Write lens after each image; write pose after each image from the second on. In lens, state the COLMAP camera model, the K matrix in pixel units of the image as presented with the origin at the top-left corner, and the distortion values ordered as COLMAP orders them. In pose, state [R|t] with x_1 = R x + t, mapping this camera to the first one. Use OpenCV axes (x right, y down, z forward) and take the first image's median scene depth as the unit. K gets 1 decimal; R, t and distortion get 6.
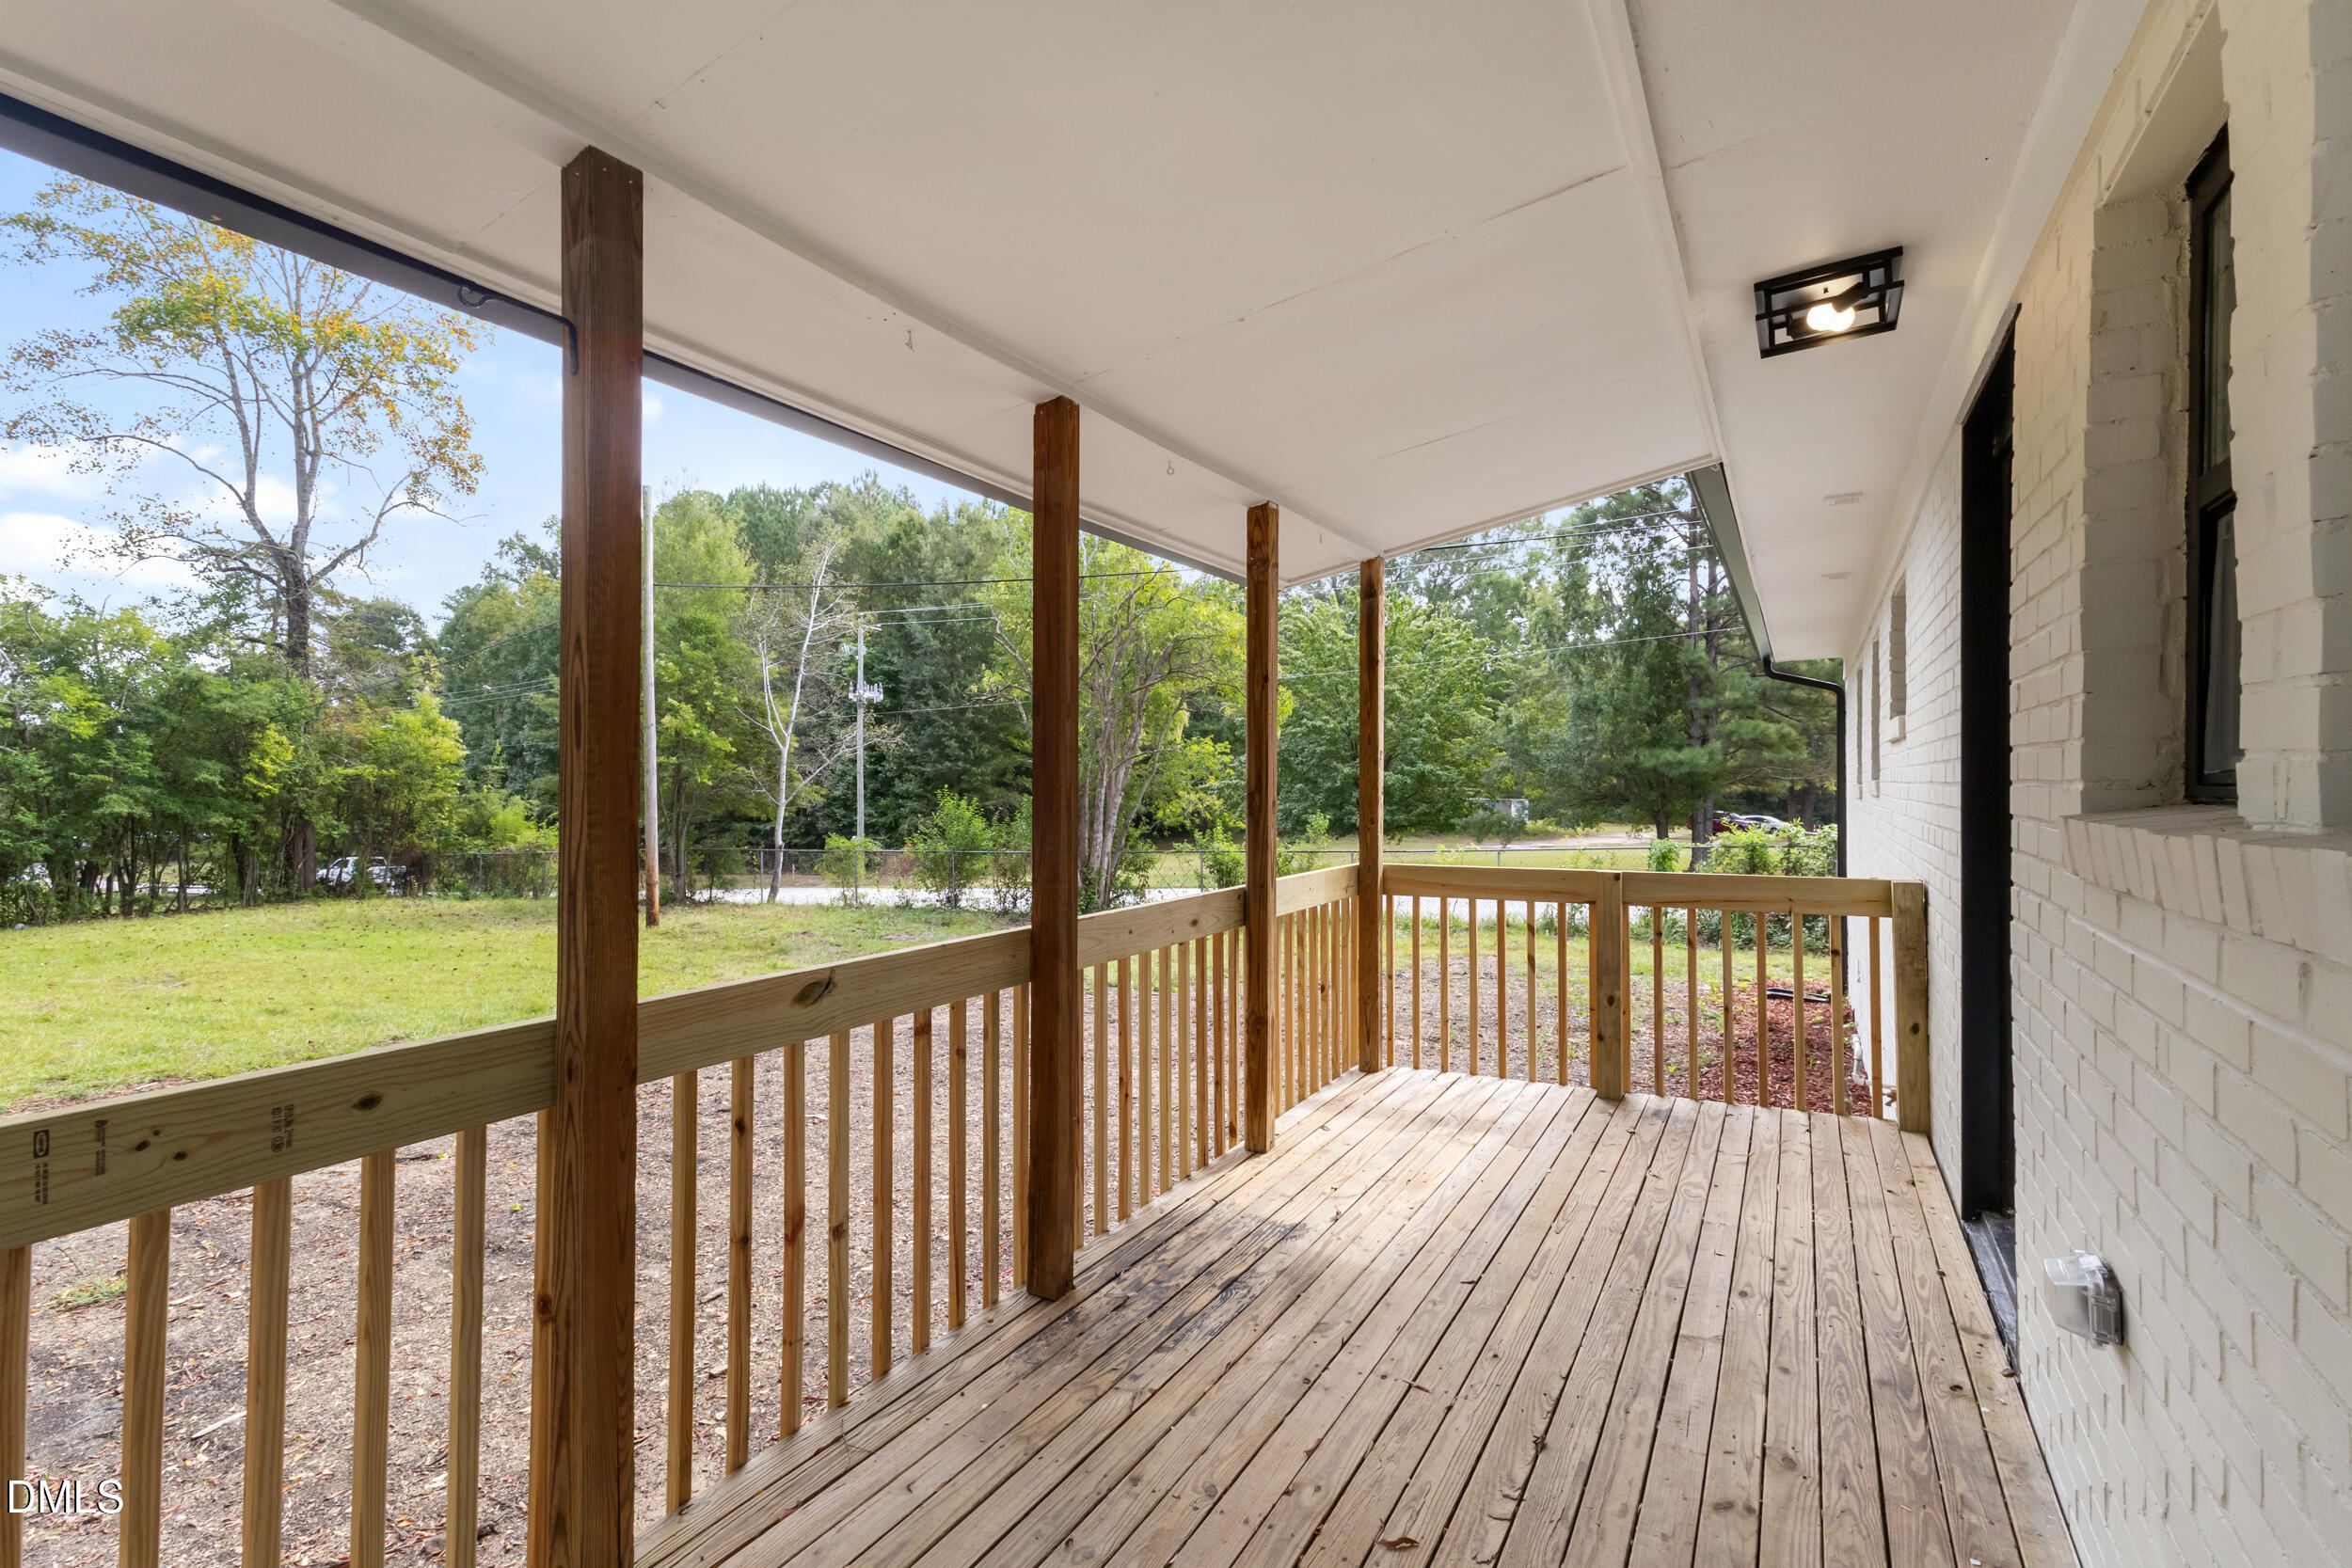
lens RADIAL K [[1081.4, 0, 1184.9], [0, 1081.4, 778.0], [0, 0, 1]] dist [-0.001427, -0.000192]
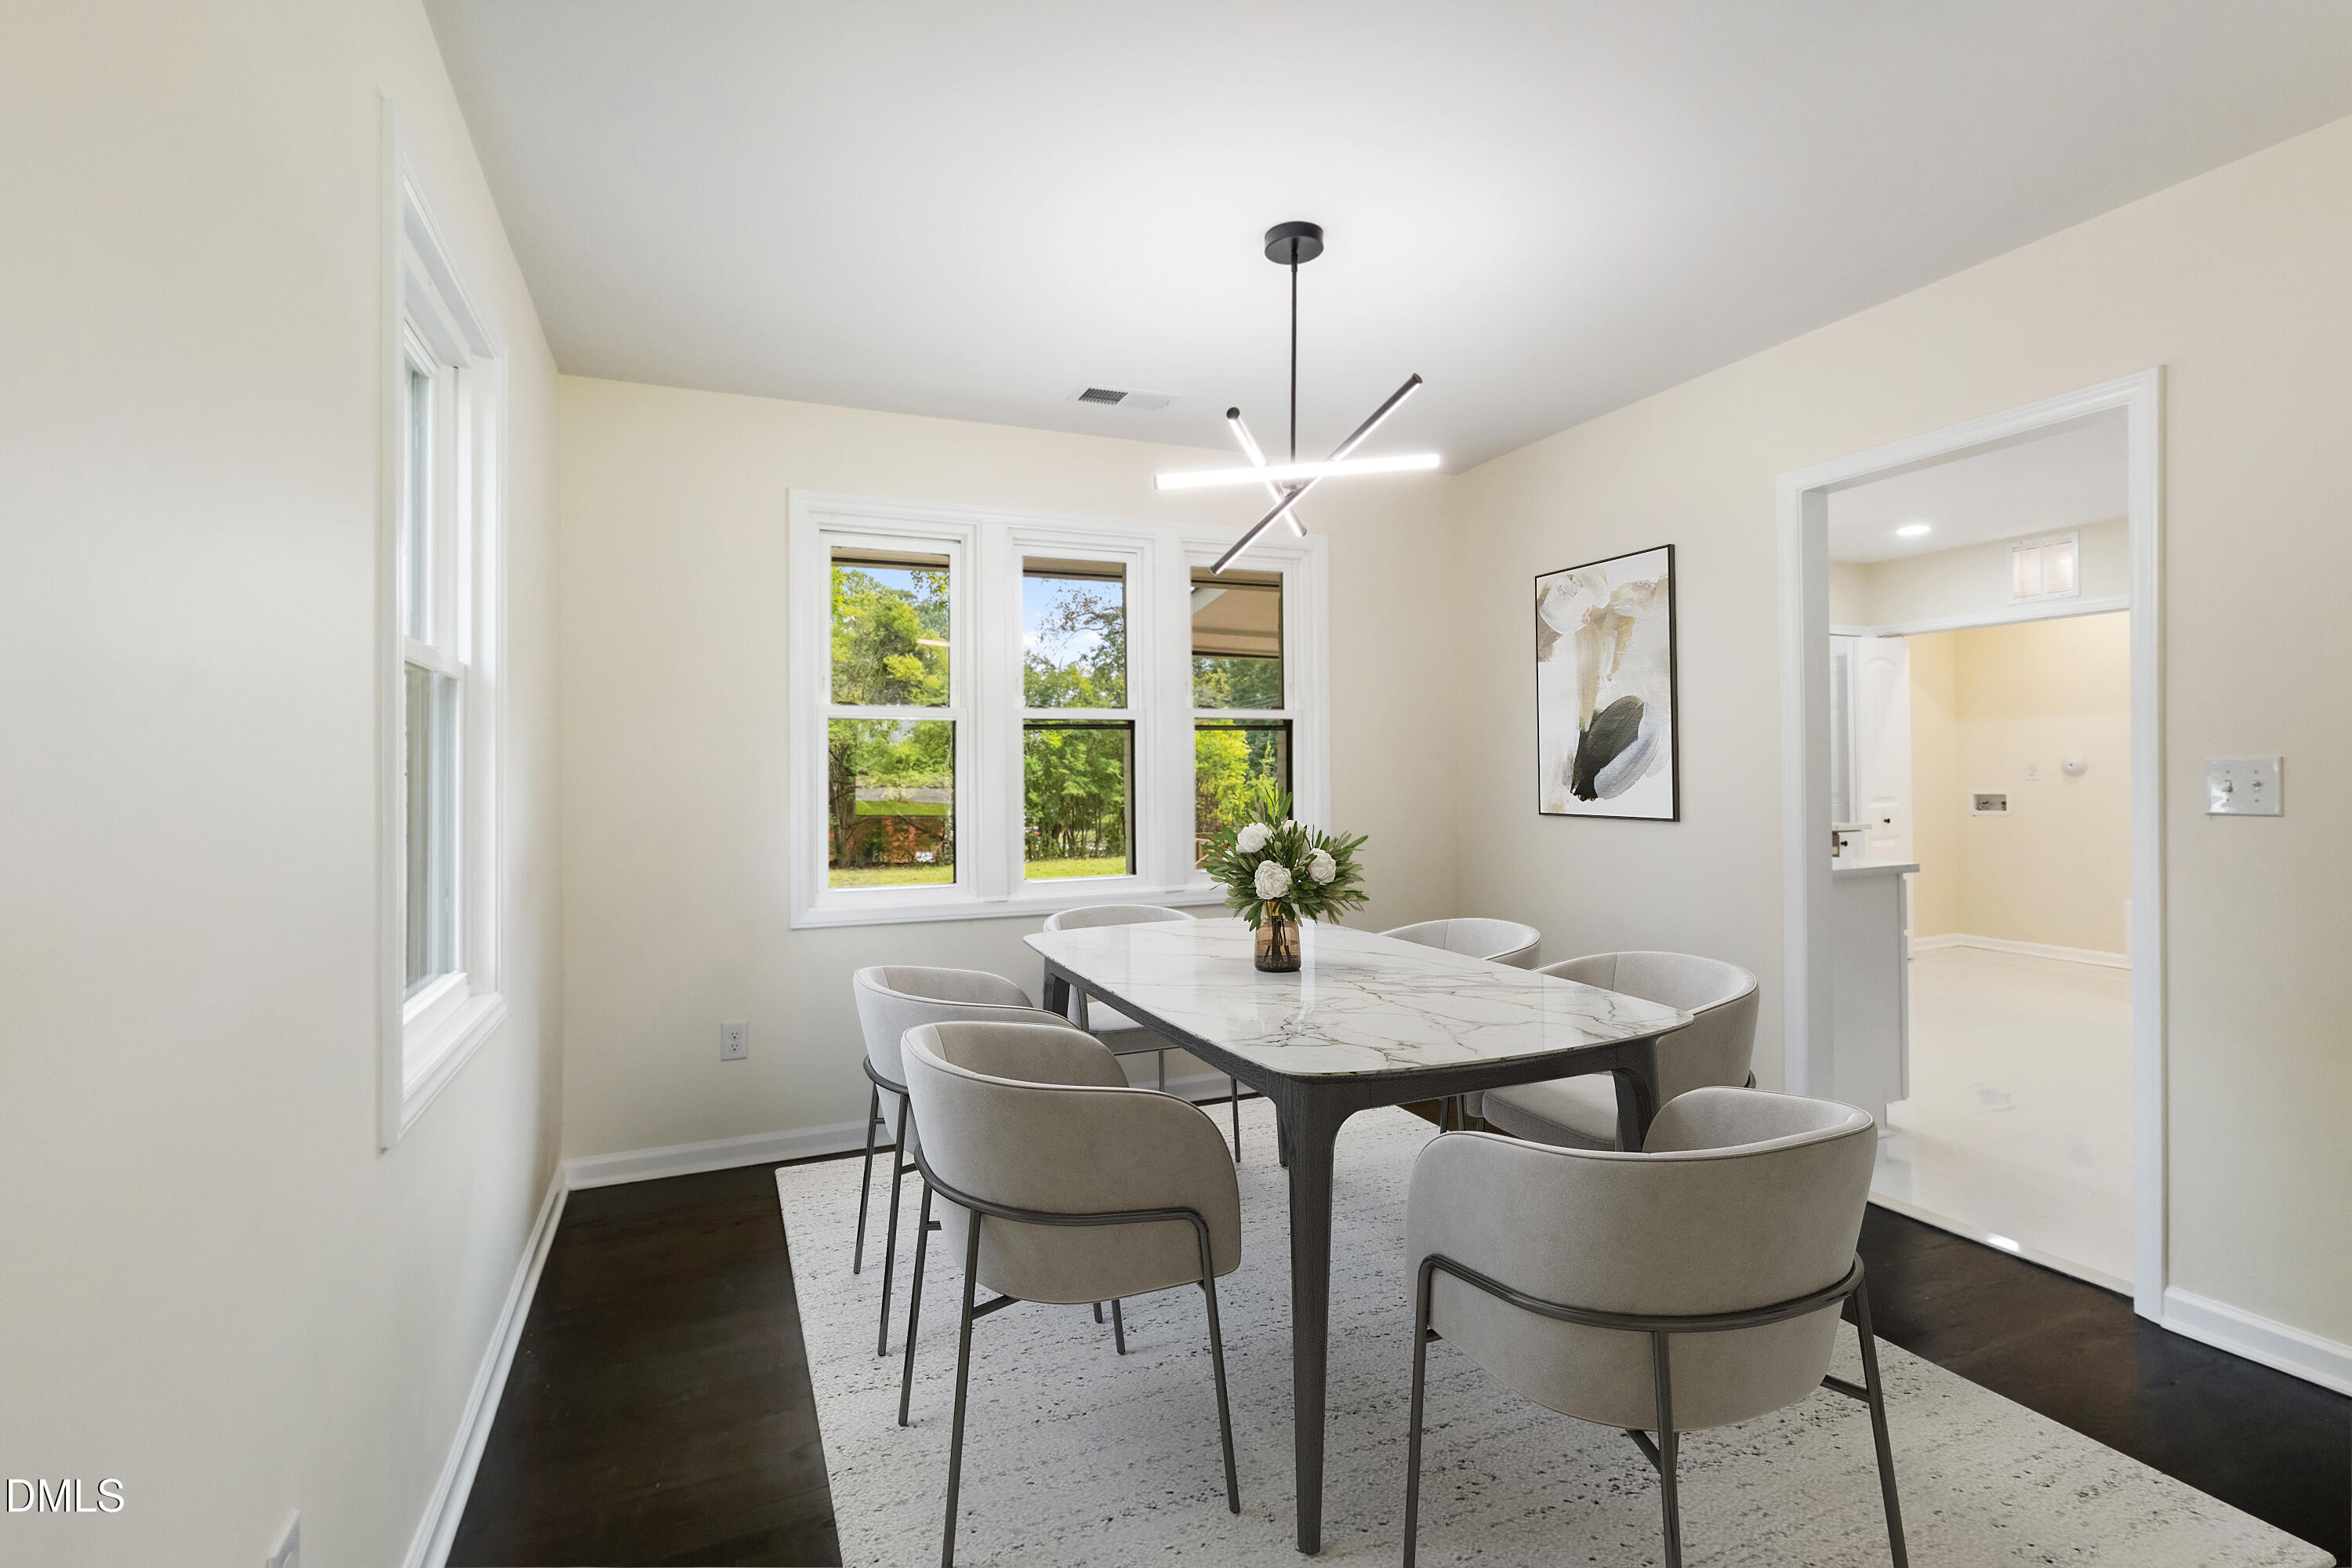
lens RADIAL K [[1081.5, 0, 1179.0], [0, 1081.5, 773.5], [0, 0, 1]] dist [-0.001427, -0.000192]
pose [[0.798705, -0.006371, -0.601690, 0.094323], [0.011700, 0.999919, 0.004943, -0.002552], [0.601610, -0.010988, 0.798715, -0.161940]]
